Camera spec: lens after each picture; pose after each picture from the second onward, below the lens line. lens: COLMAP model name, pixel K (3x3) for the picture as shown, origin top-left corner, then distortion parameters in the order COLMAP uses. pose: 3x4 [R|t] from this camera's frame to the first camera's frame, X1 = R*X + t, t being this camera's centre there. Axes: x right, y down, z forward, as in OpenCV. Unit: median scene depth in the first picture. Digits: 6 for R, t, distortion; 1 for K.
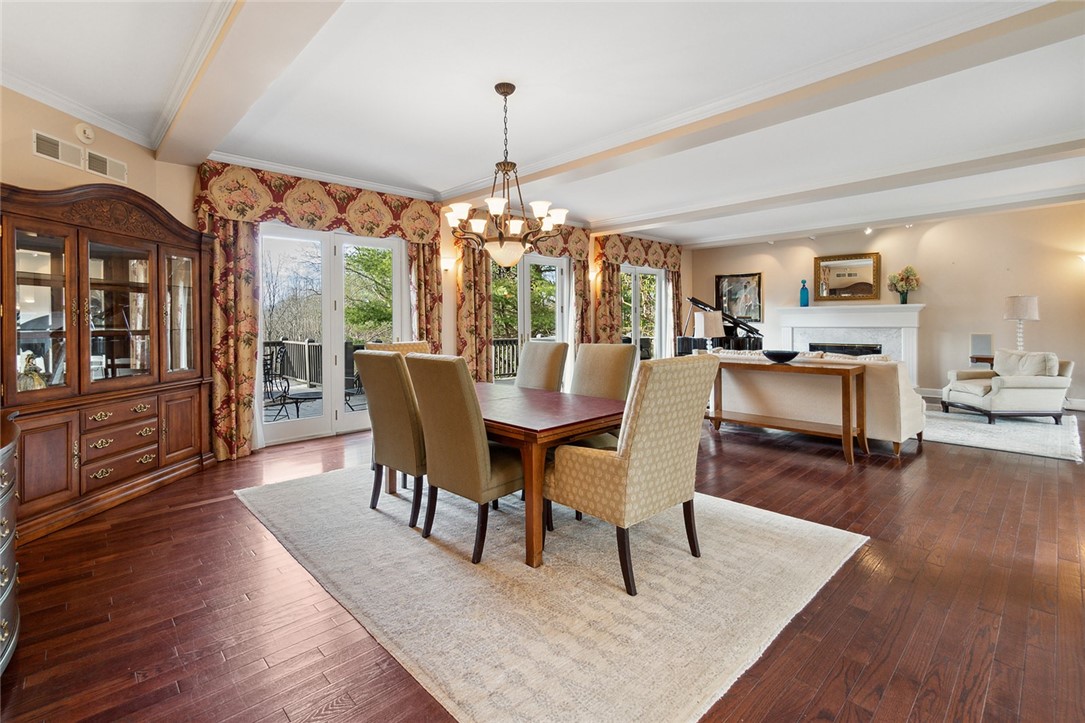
lens RADIAL K [[493.0, 0, 542.0], [0, 493.0, 303.1], [0, 0, 1]] dist [0.077208, -0.000006]
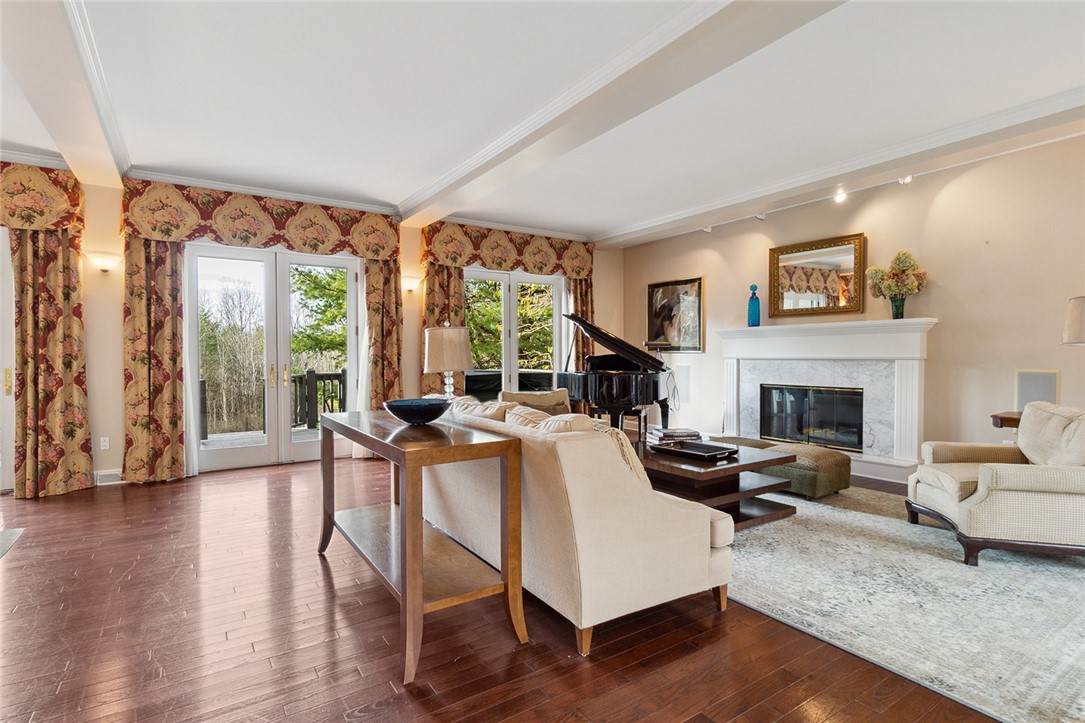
lens RADIAL K [[474.5, 0, 542.5], [0, 474.5, 361.5], [0, 0, 1]] dist [0.034469, -0.000278]
pose [[0.972170, 0.012705, -0.233934, 0.386478], [0.001486, 0.998174, 0.060390, 0.013810], [0.234274, -0.059057, 0.970375, 0.321379]]
